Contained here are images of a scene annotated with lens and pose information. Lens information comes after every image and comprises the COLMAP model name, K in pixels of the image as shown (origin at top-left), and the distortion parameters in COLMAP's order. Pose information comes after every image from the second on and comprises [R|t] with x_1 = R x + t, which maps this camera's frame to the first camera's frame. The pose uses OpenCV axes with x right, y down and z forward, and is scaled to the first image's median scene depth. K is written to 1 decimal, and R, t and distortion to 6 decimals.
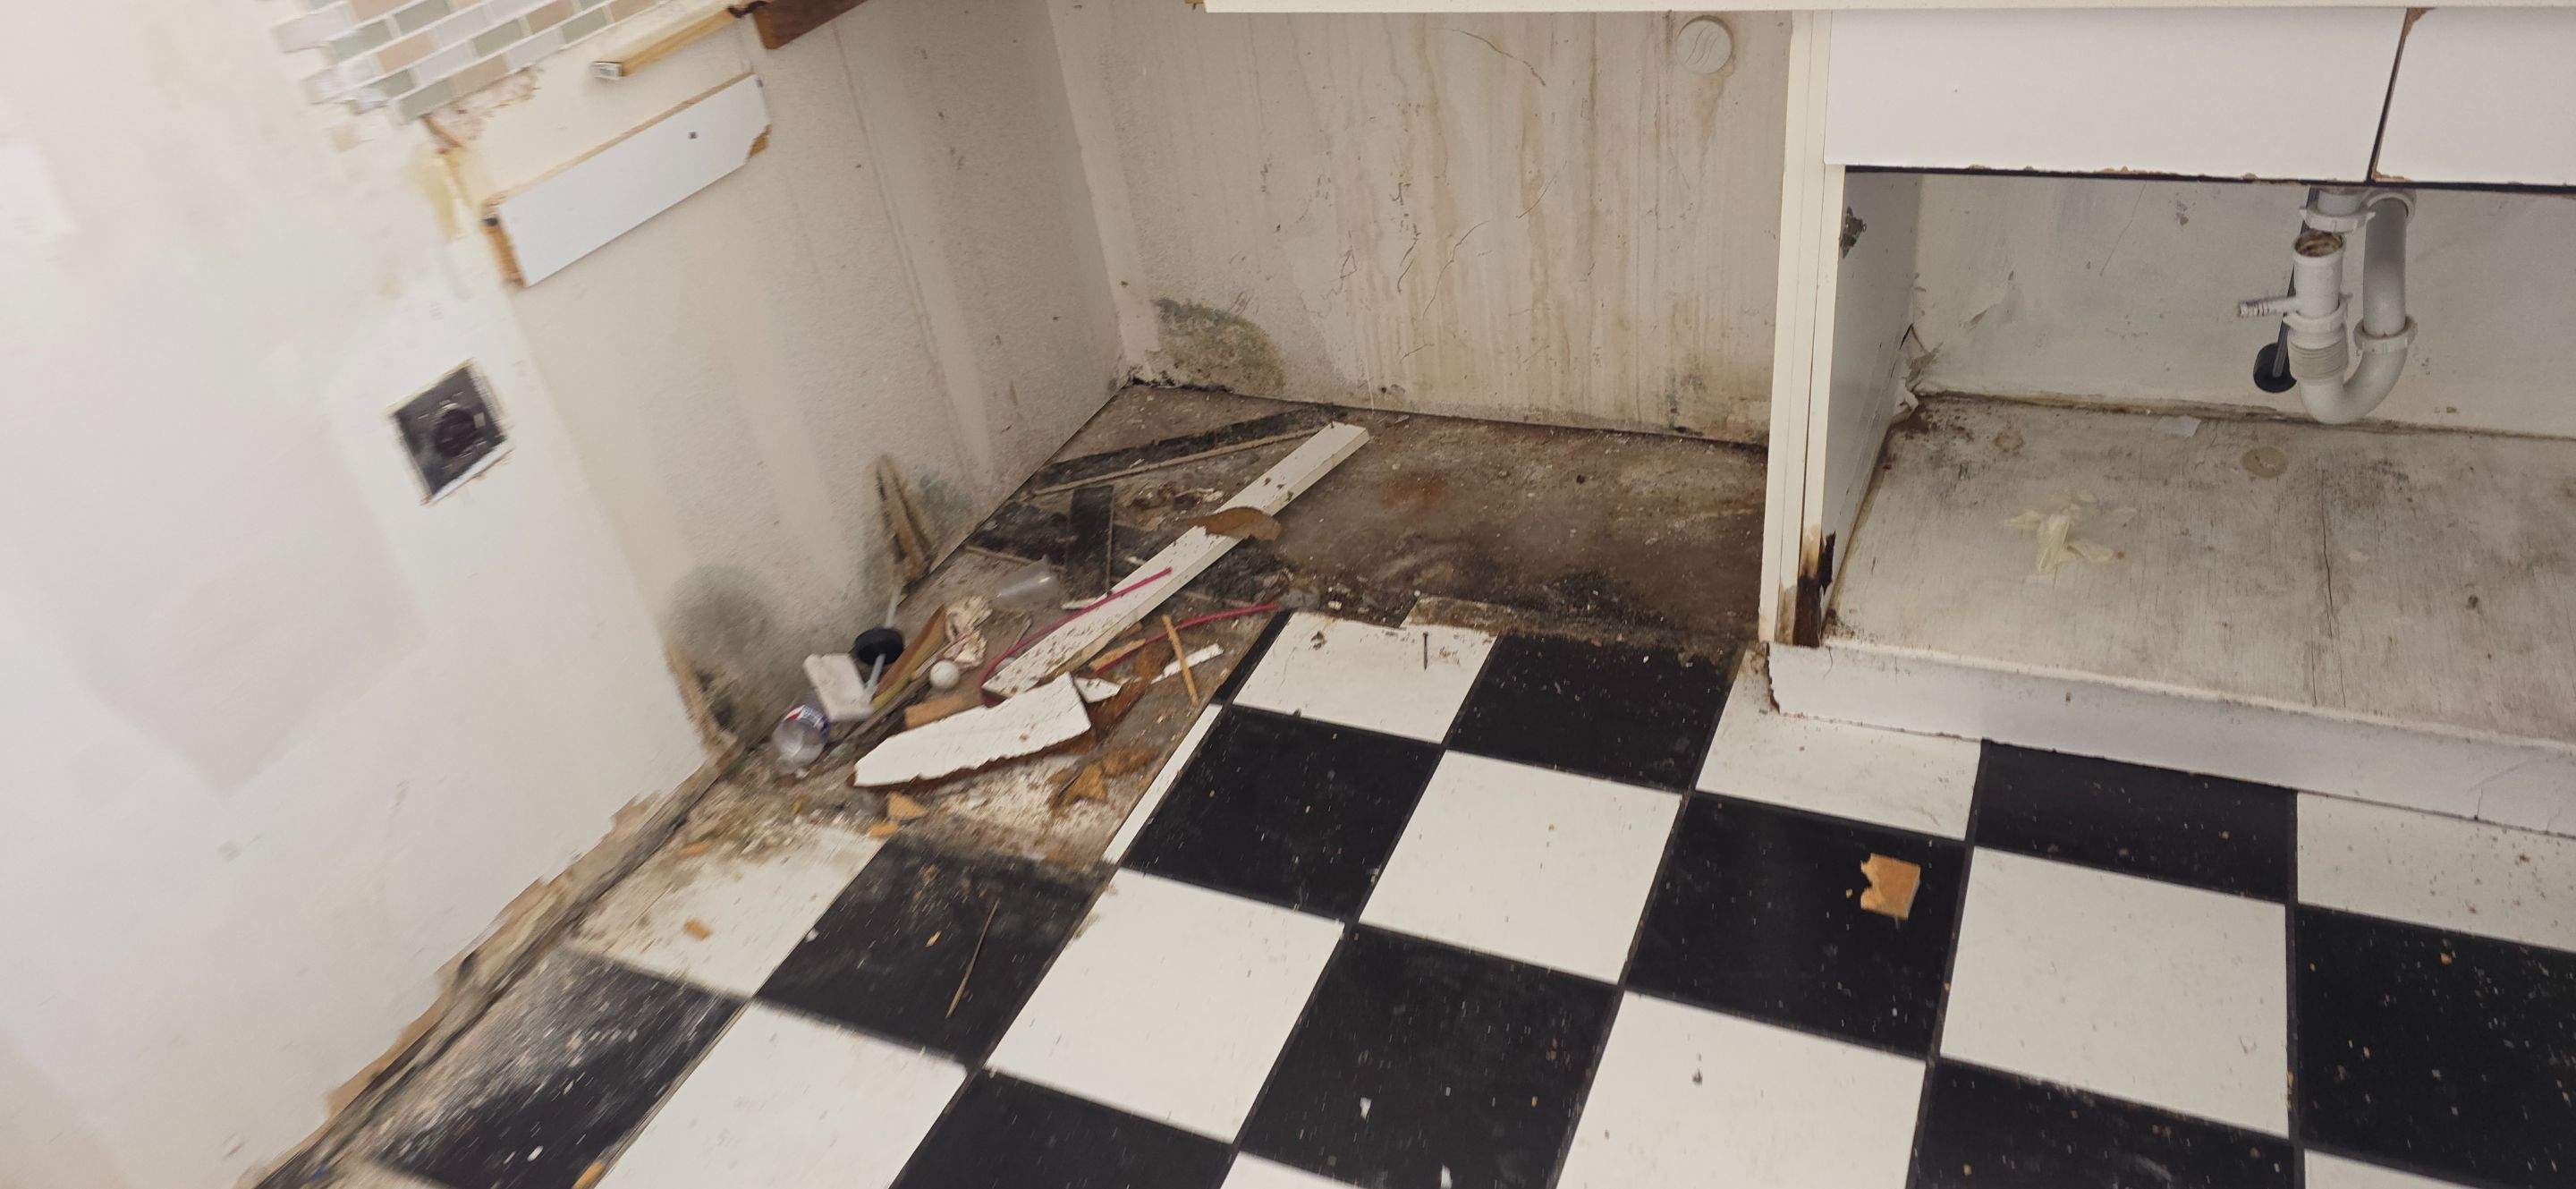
lens RADIAL K [[1671.2, 0, 1311.5], [0, 1671.2, 598.2], [0, 0, 1]] dist [0.068635, -0.075514]
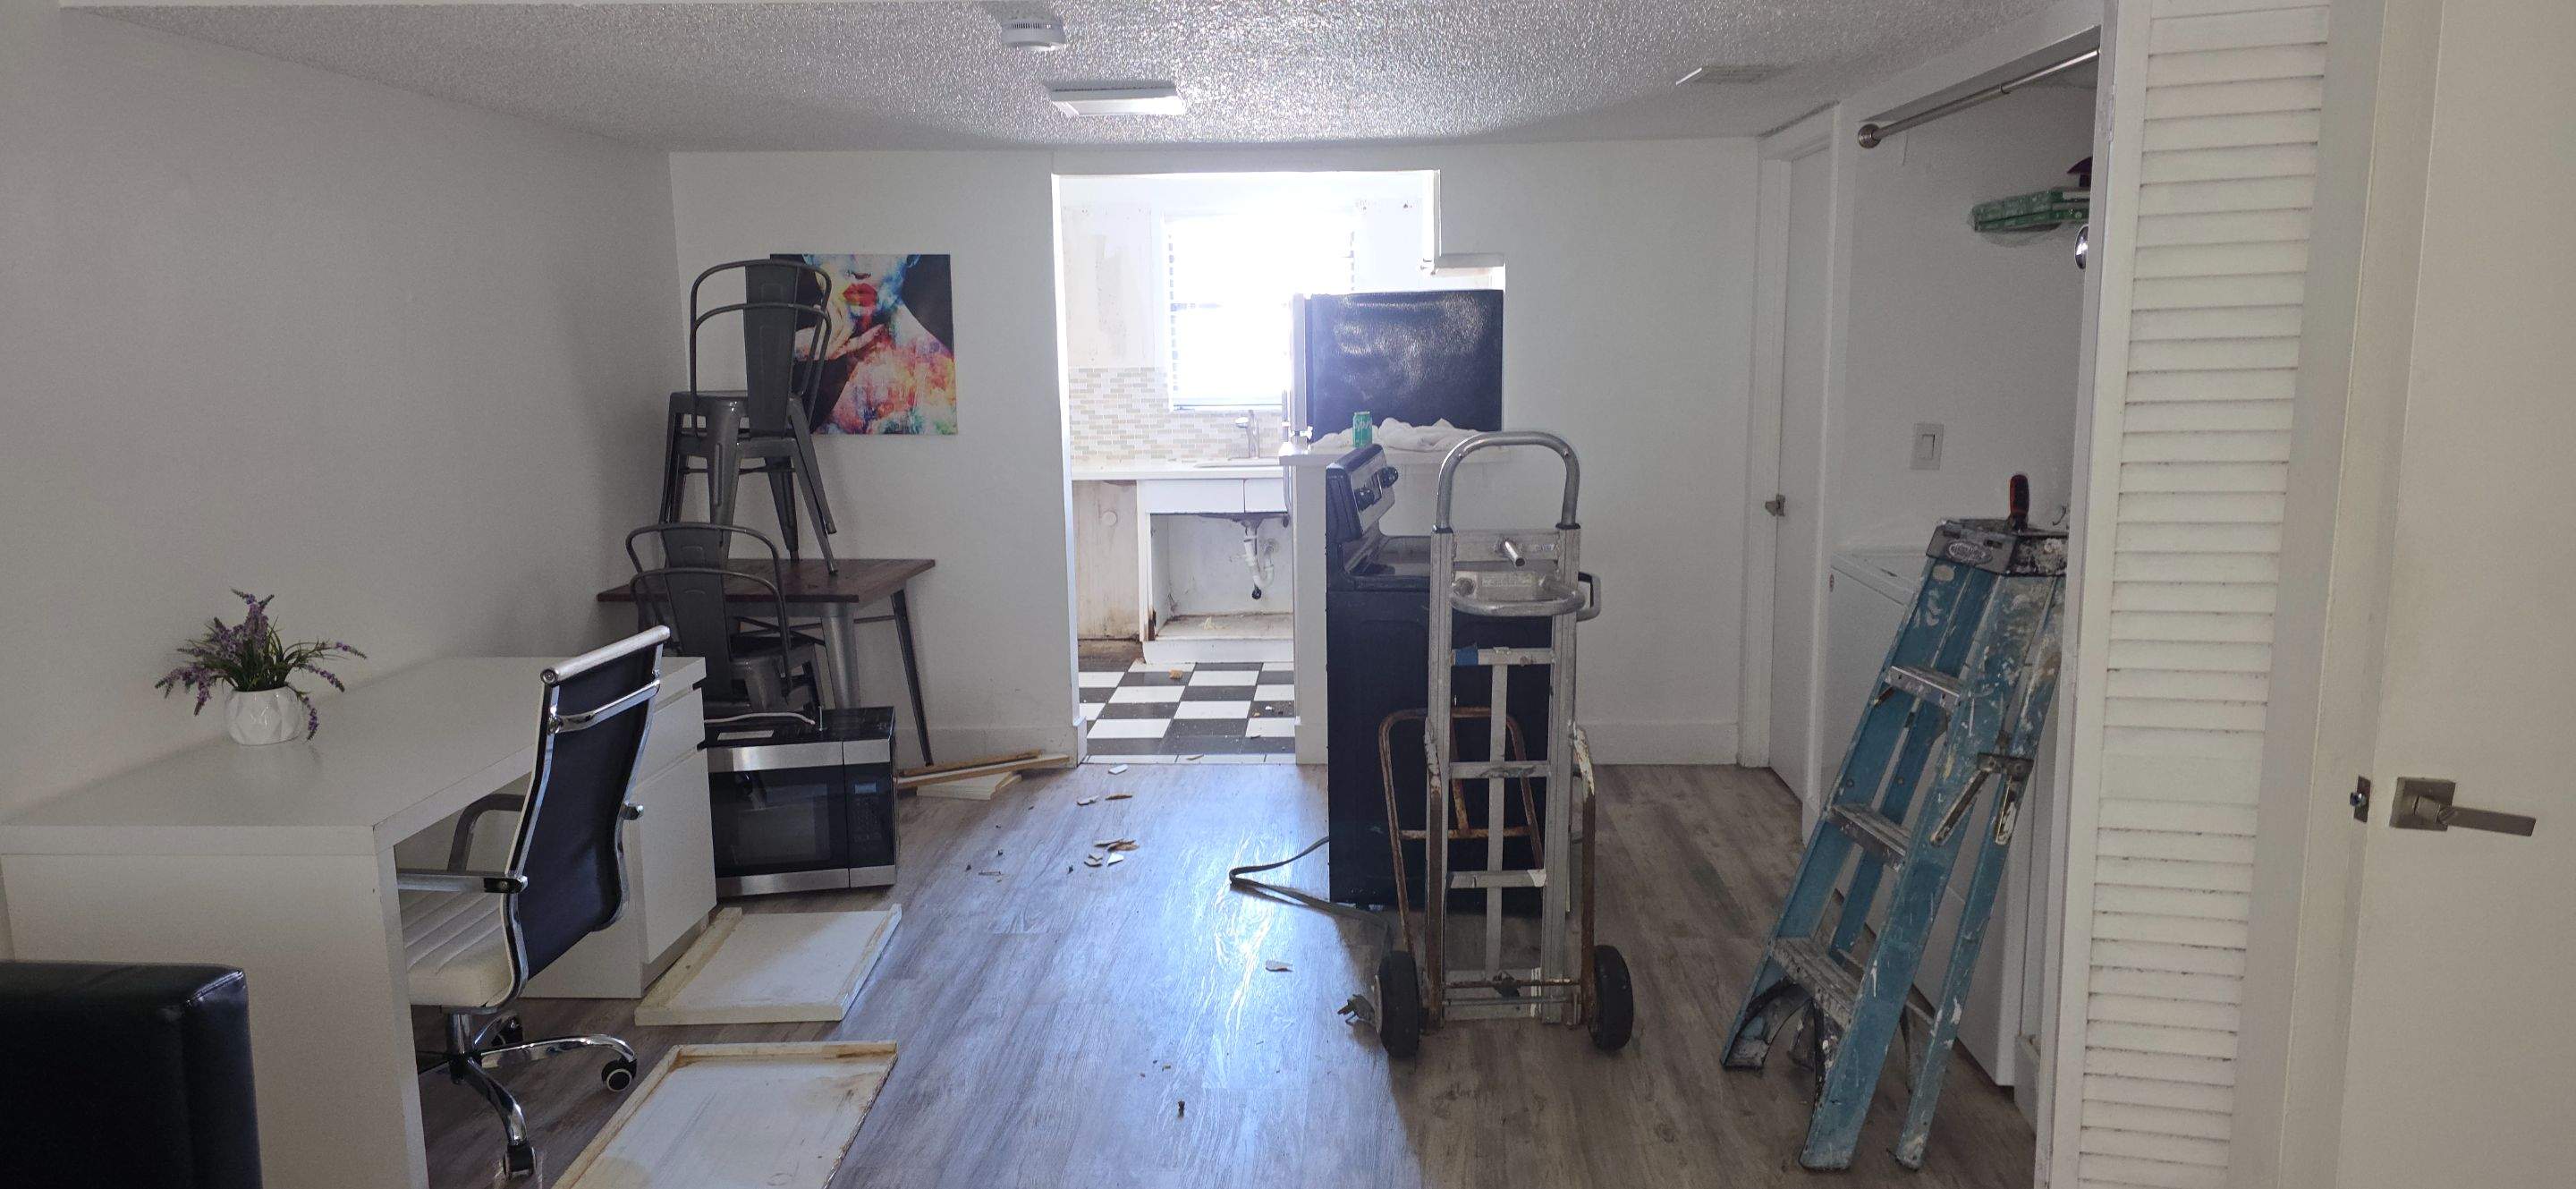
lens RADIAL K [[1653.7, 0, 1300.5], [0, 1653.7, 612.9], [0, 0, 1]] dist [0.148567, -0.255582]
pose [[0.921405, 0.045522, 0.385928, -0.779455], [0.134866, 0.893930, -0.427435, 1.475892], [-0.364451, 0.445889, 0.817532, -2.051000]]
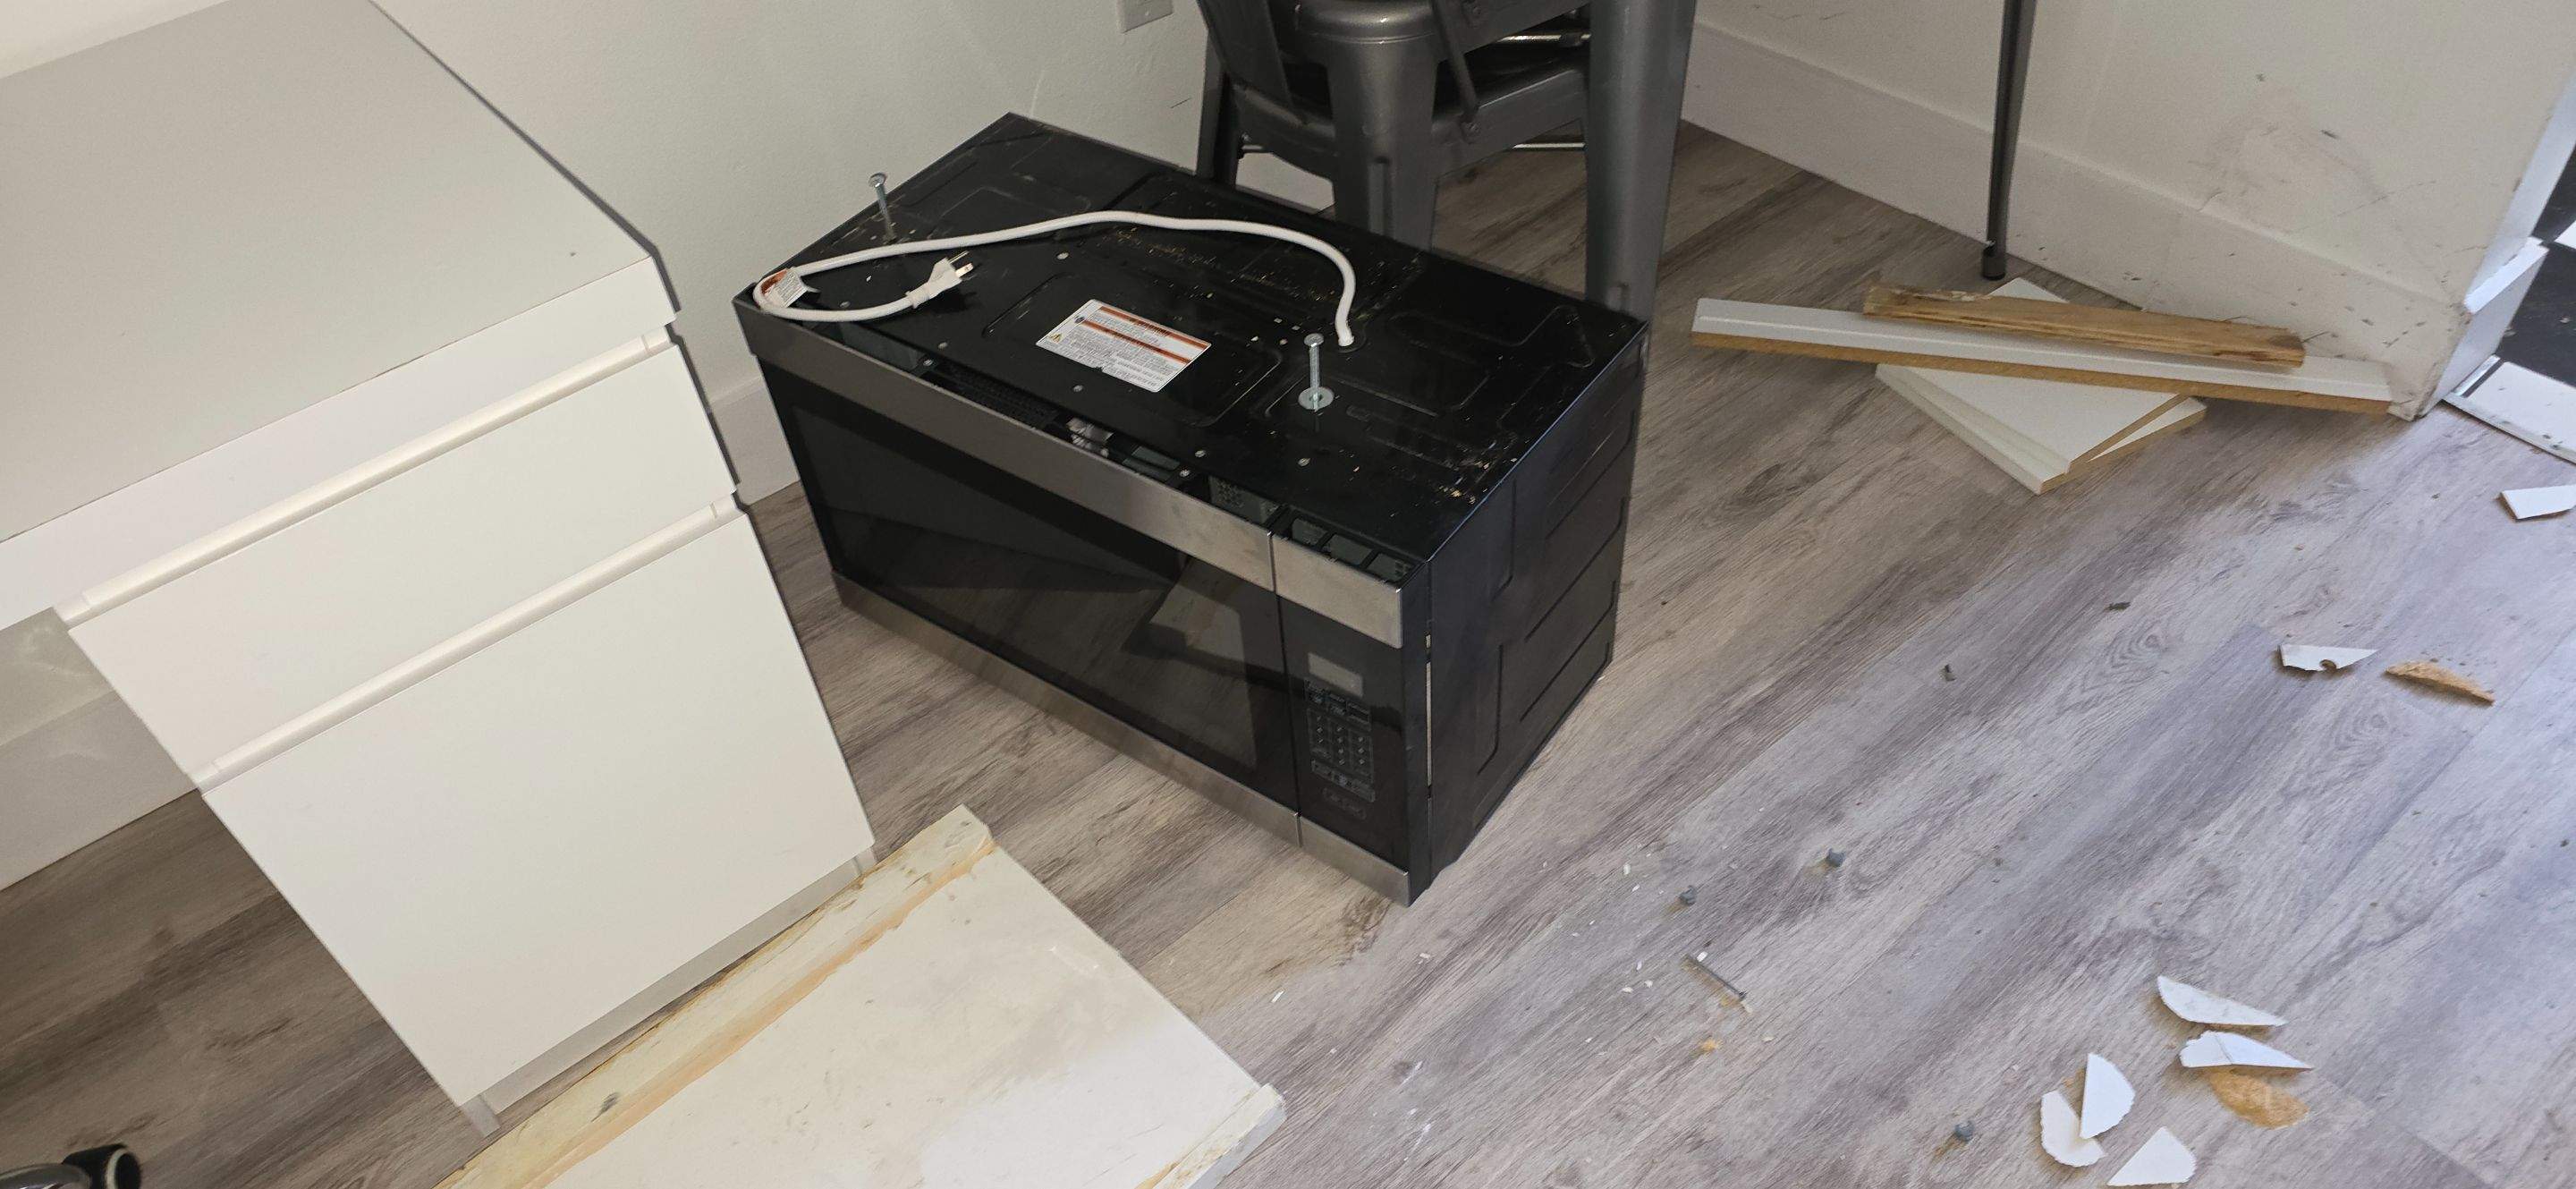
lens RADIAL K [[1688.6, 0, 1278.9], [0, 1688.6, 587.6], [0, 0, 1]] dist [0.034838, -0.034844]
pose [[0.899059, 0.344305, -0.270459, -0.346920], [-0.284777, 0.929067, 0.236085, 0.581138], [0.332560, -0.135234, 0.933336, -0.714735]]
